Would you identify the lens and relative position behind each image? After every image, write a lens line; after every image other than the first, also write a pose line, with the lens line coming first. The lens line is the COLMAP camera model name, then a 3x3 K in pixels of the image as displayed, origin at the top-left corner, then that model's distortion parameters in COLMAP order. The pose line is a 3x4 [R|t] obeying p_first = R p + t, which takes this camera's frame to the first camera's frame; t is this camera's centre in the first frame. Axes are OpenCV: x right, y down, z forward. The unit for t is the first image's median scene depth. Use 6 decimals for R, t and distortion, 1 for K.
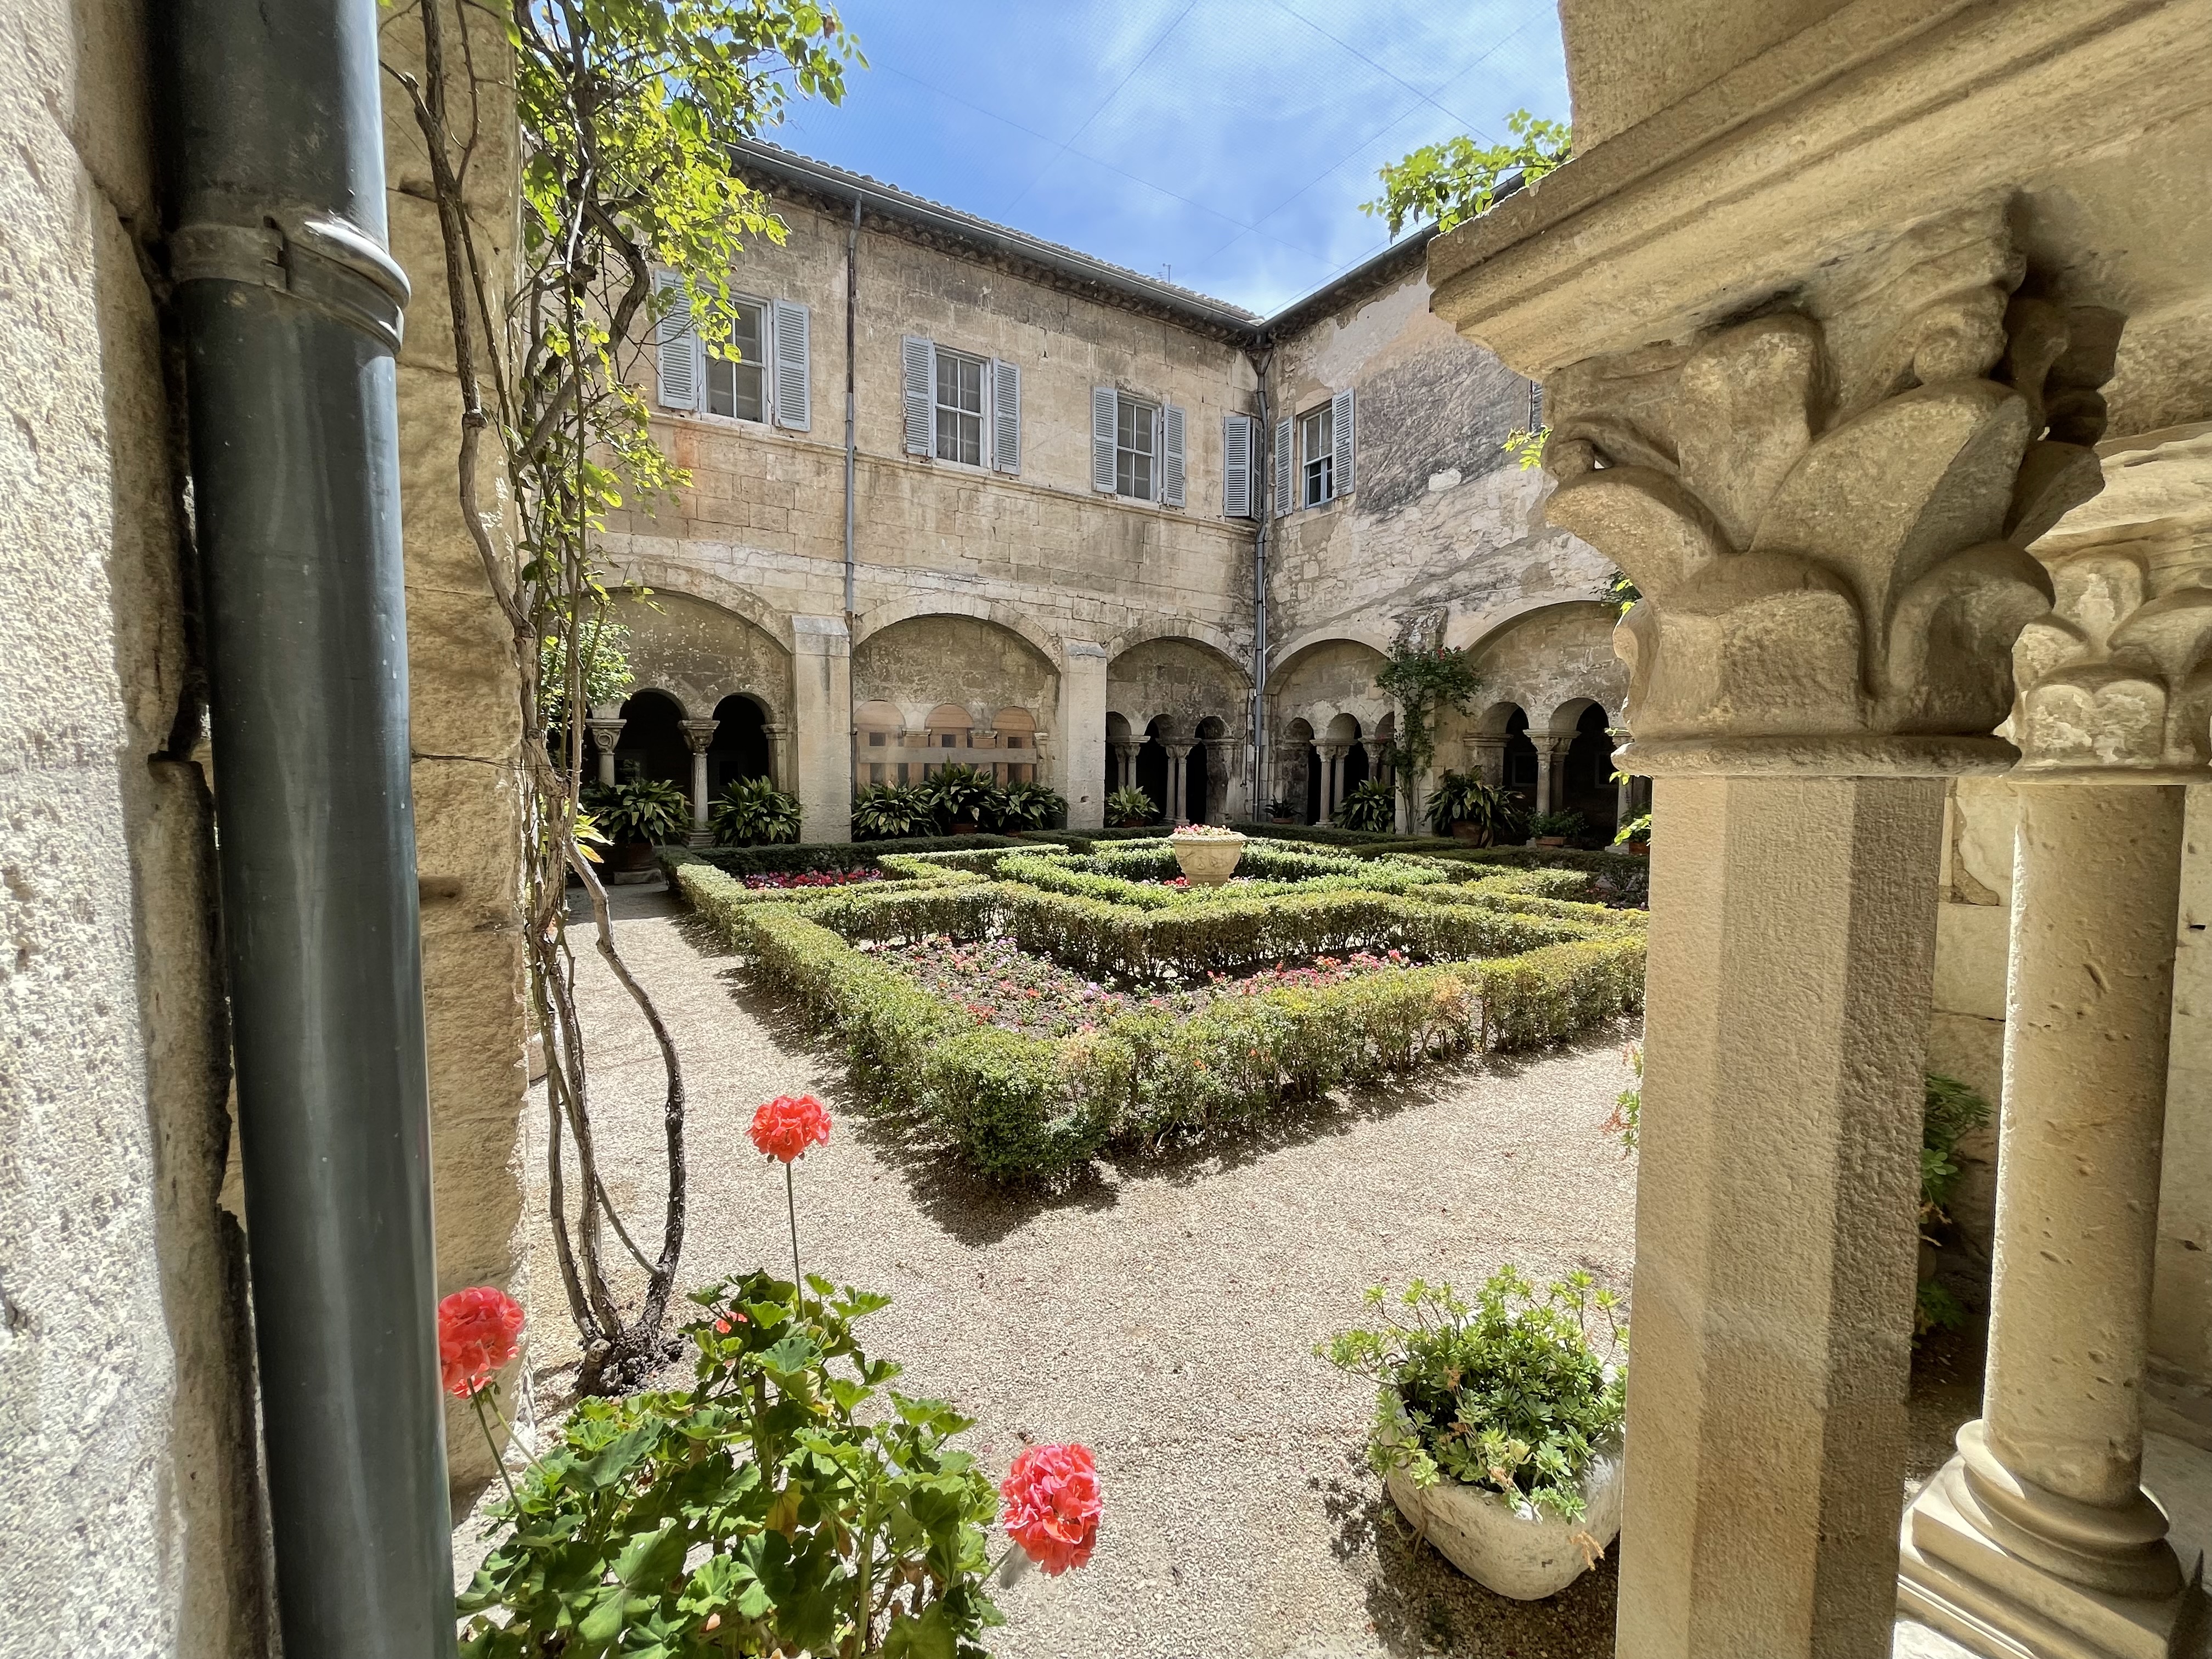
lens RADIAL K [[888.9, 0, 1088.7], [0, 888.9, 832.9], [0, 0, 1]] dist [0.001512, -0.000032]
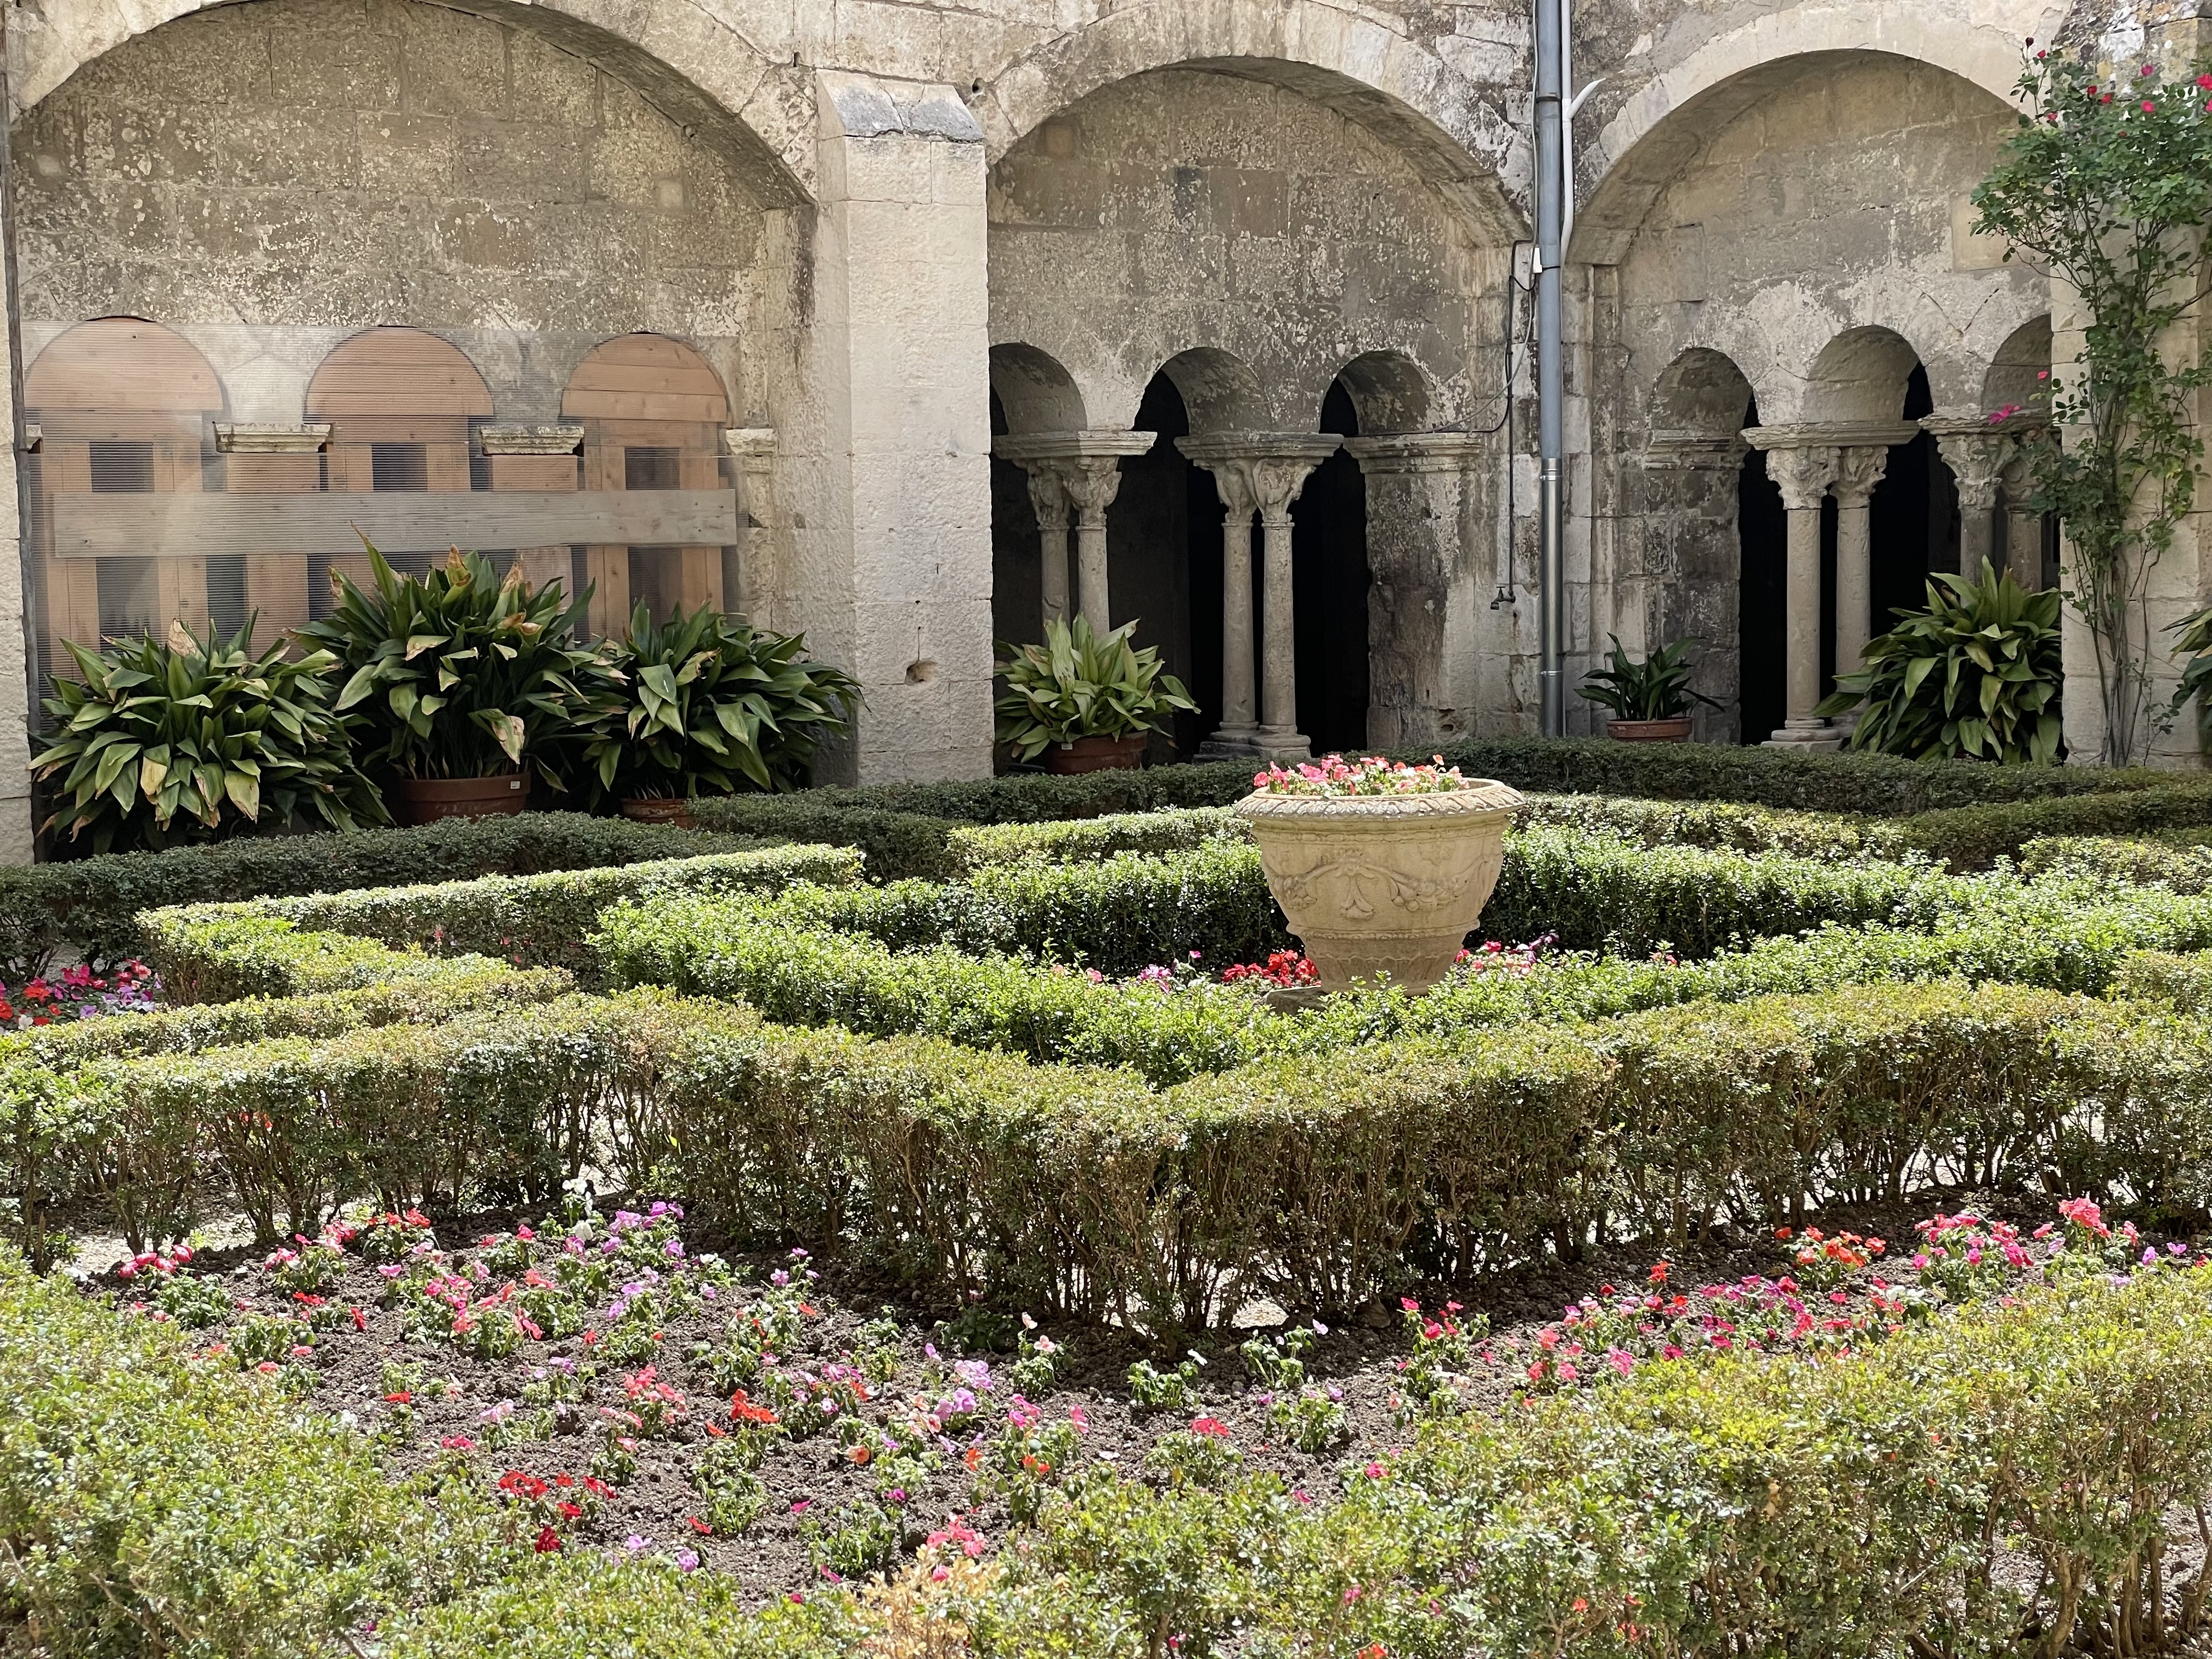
lens RADIAL K [[3277.4, 0, 1121.4], [0, 3277.4, 822.7], [0, 0, 1]] dist [0.092682, 0.000000]
pose [[0.997964, -0.032138, 0.055098, -0.000009], [0.031599, 0.999444, 0.010624, -0.001236], [-0.055409, -0.008861, 0.998424, 0.005726]]
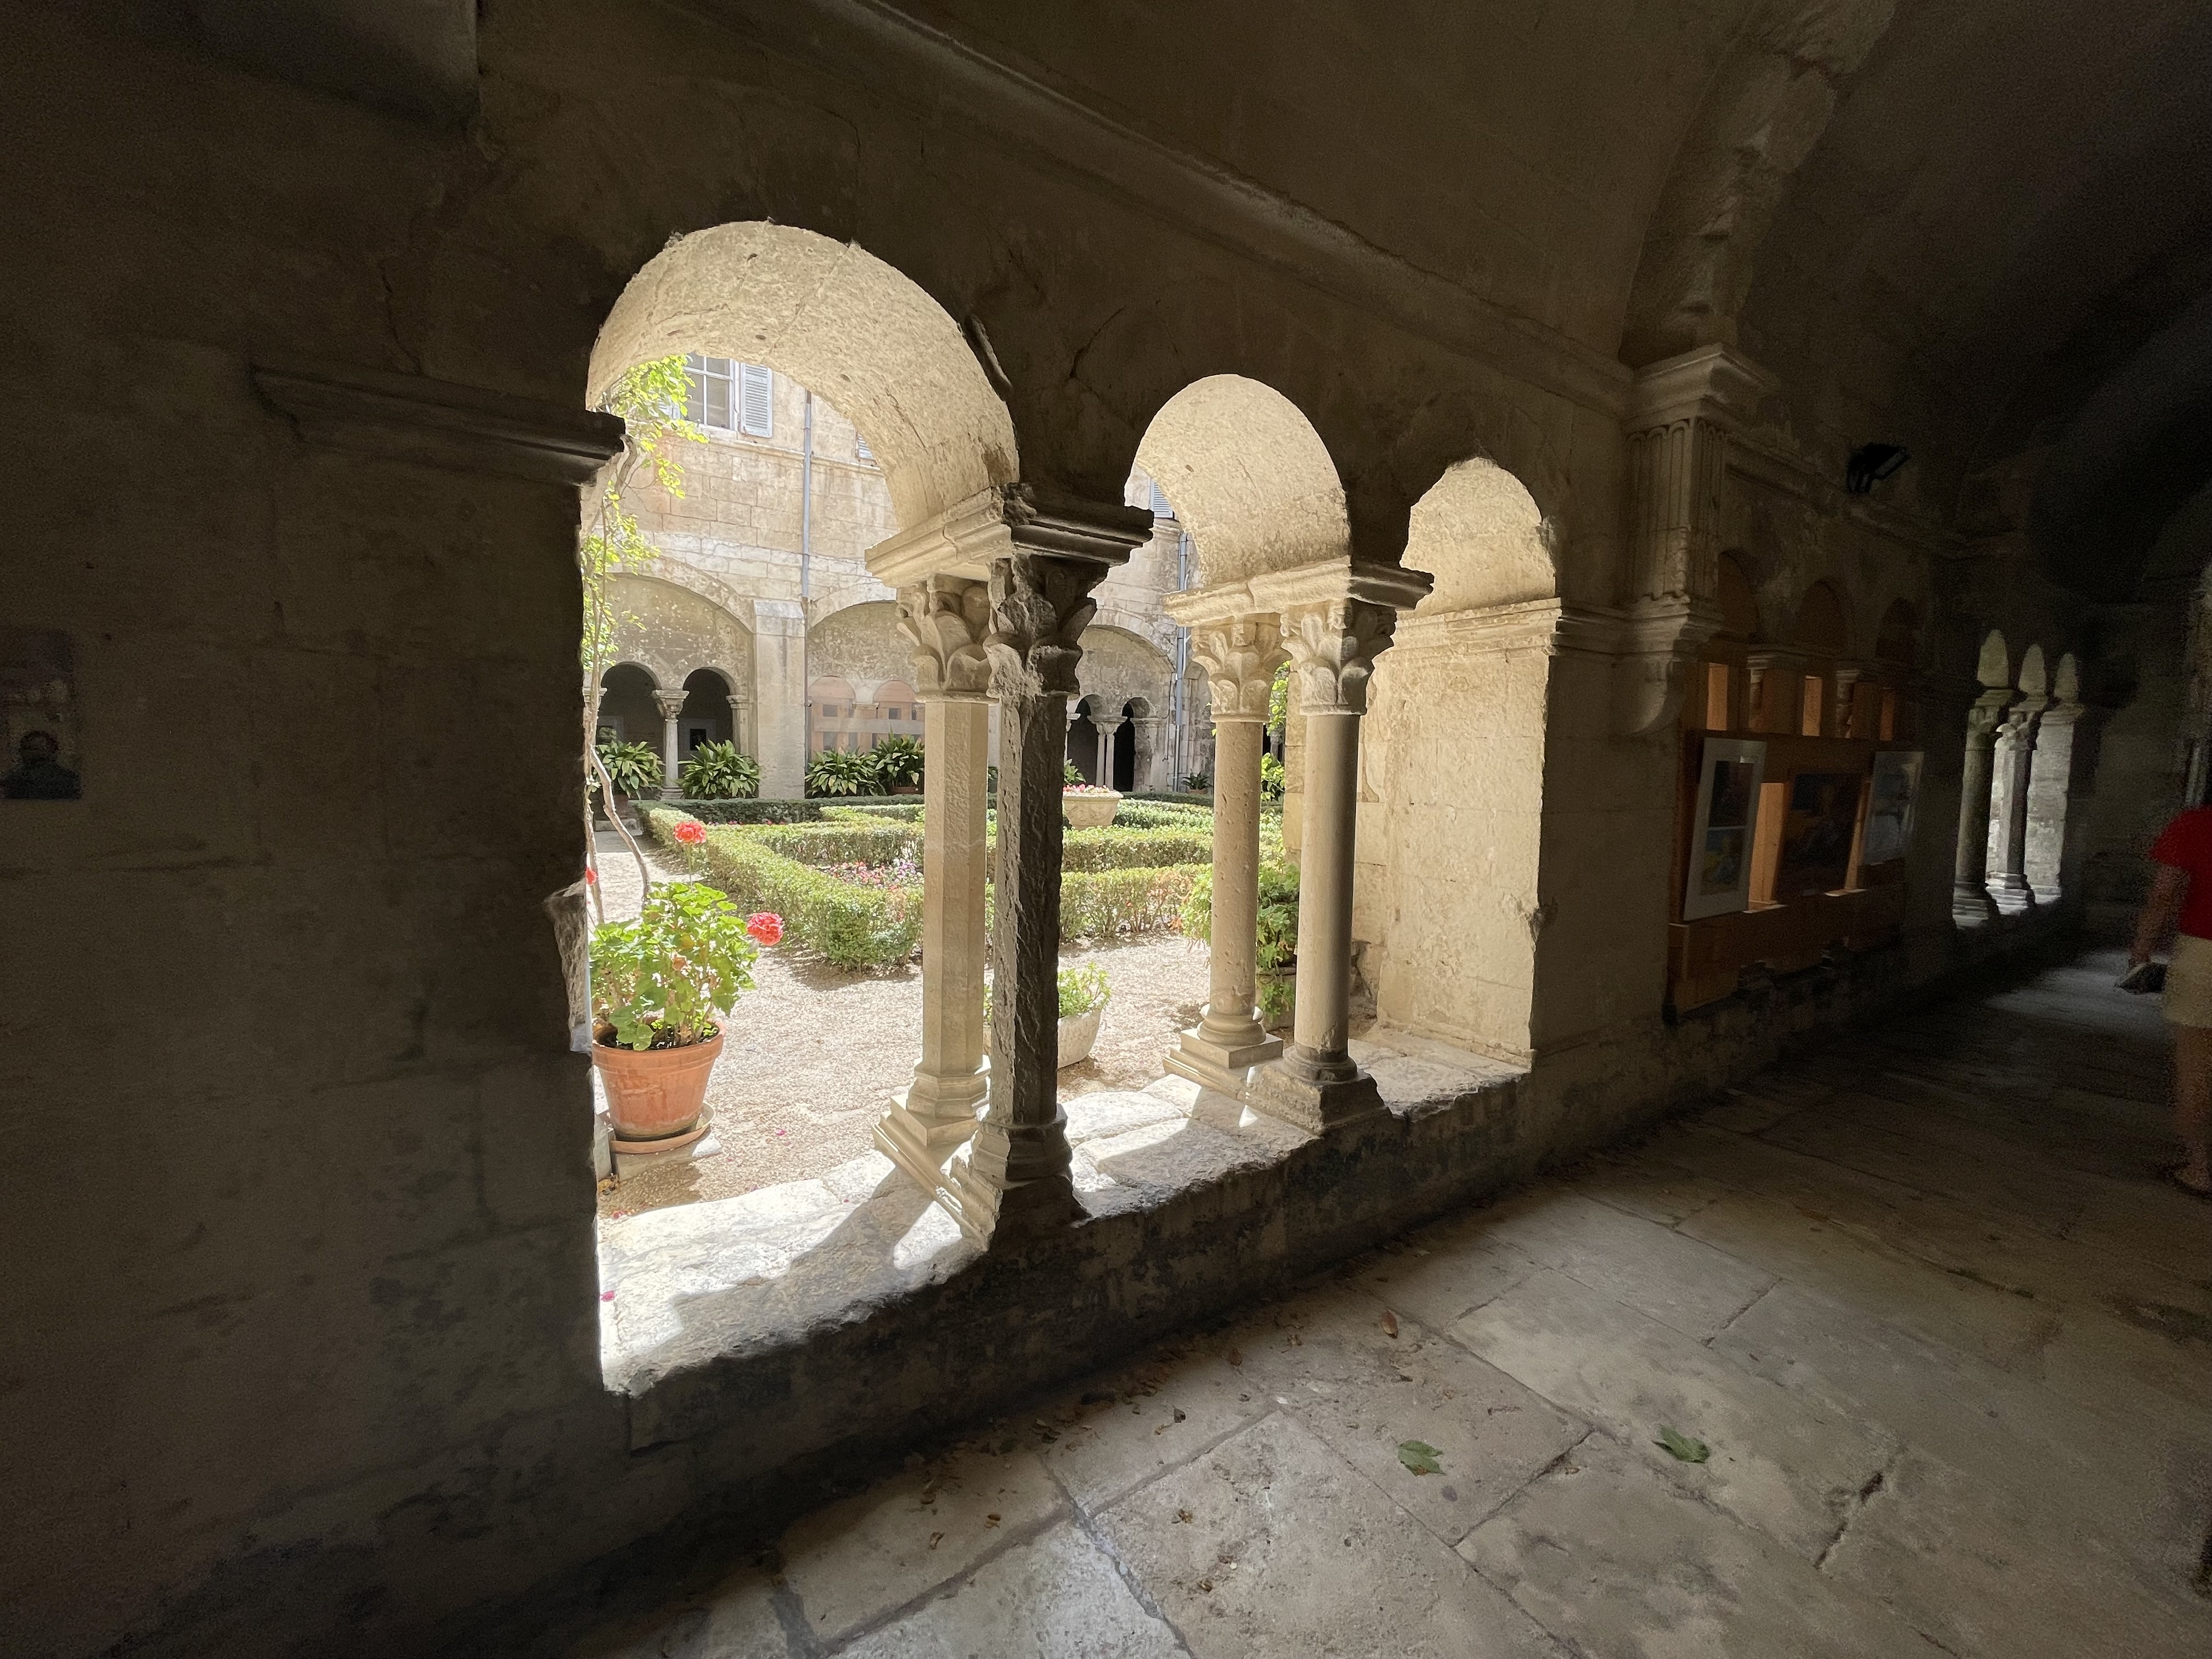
lens RADIAL K [[888.9, 0, 1088.5], [0, 888.9, 831.7], [0, 0, 1]] dist [0.001512, -0.000032]
pose [[0.999544, 0.017955, 0.024298, 0.078472], [-0.018439, 0.999633, 0.019832, 0.023962], [-0.023933, -0.020271, 0.999508, -0.168675]]
